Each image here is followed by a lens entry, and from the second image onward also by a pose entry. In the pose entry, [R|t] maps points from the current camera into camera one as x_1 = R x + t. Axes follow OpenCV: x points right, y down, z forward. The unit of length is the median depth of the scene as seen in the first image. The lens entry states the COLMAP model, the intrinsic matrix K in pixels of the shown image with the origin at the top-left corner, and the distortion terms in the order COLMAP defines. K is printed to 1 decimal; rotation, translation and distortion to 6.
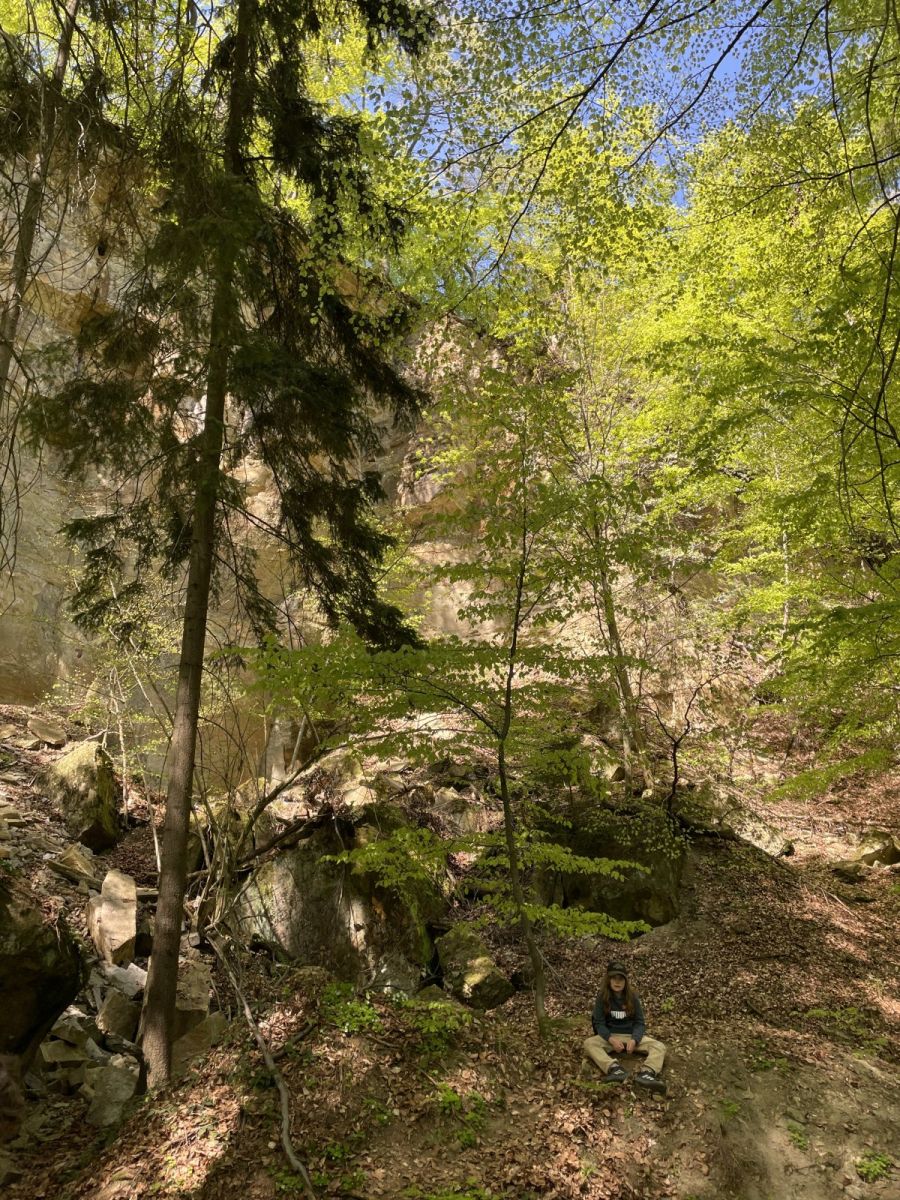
lens RADIAL K [[899.1, 0, 445.4], [0, 899.1, 590.5], [0, 0, 1]] dist [0.094651, -0.119177]
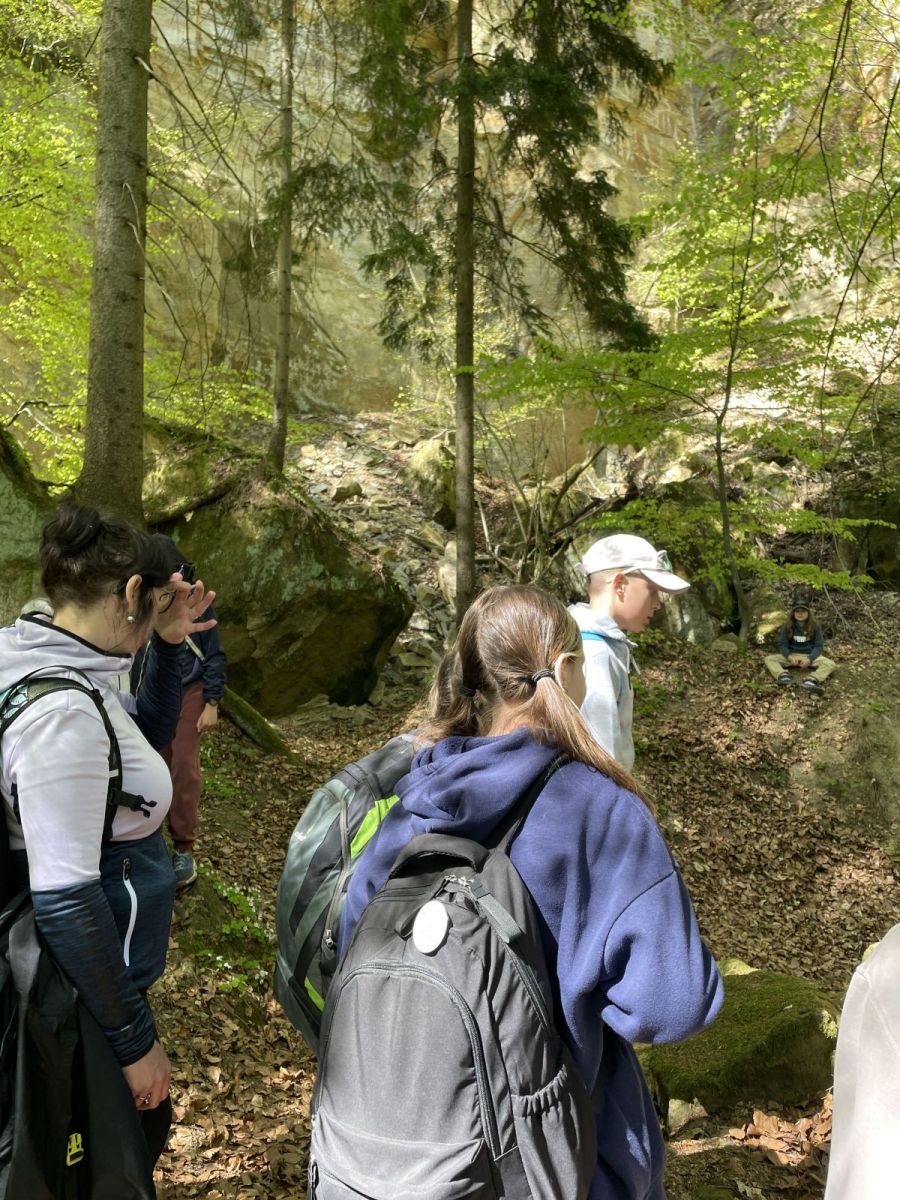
lens RADIAL K [[898.9, 0, 450.0], [0, 898.9, 600.0], [0, 0, 1]] dist [0.087027, -0.122502]
pose [[0.915858, 0.009022, -0.401402, 0.150633], [0.131190, 0.938148, 0.320417, -0.019714], [0.379465, -0.346116, 0.858026, -0.116186]]
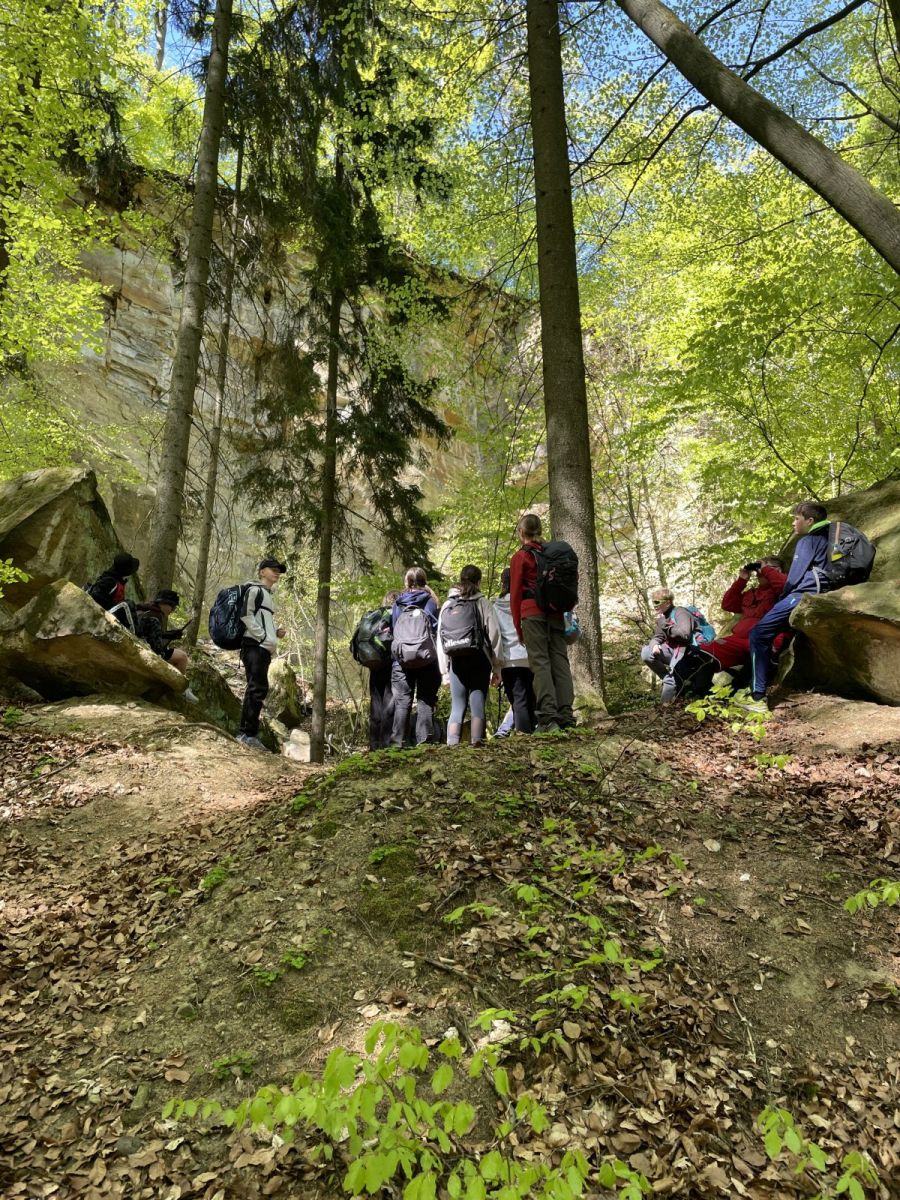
lens RADIAL K [[898.9, 0, 450.0], [0, 898.9, 600.0], [0, 0, 1]] dist [0.087027, -0.122502]
pose [[0.980782, -0.043286, -0.190244, 0.248623], [0.054975, 0.996882, 0.056597, -0.000846], [0.187201, -0.065968, 0.980104, -0.574906]]
